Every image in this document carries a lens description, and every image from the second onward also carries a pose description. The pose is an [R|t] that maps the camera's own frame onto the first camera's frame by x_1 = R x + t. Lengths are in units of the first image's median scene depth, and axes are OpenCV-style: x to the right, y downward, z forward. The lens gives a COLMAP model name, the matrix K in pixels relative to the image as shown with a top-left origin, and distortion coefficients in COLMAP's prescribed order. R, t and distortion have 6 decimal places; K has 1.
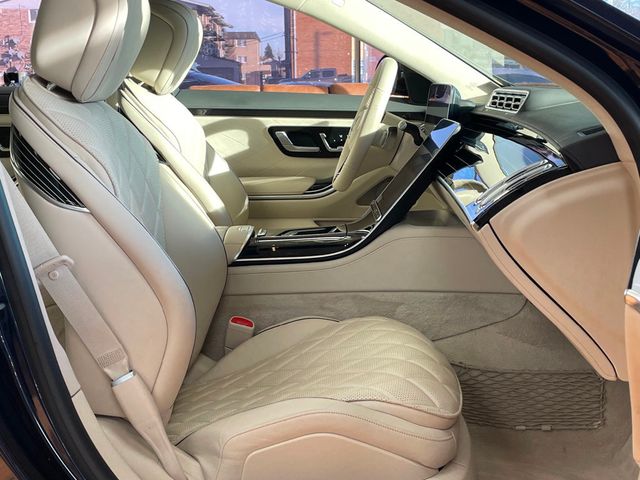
lens RADIAL K [[863.0, 0, 320.0], [0, 863.0, 240.0], [0, 0, 1]] dist [0.197993, 0.000221]
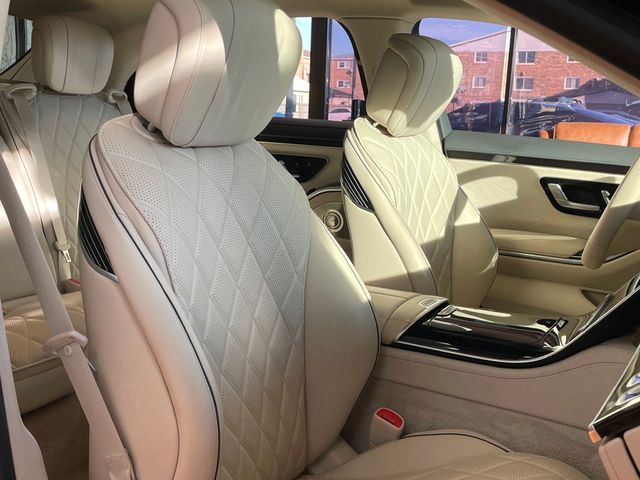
lens RADIAL K [[710.9, 0, 320.0], [0, 710.9, 240.0], [0, 0, 1]] dist [0.107082, -0.011504]
pose [[0.865343, 0.139716, -0.481311, 0.155868], [-0.141741, 0.989375, 0.032363, -0.084410], [0.480719, 0.040216, 0.875952, 0.356184]]
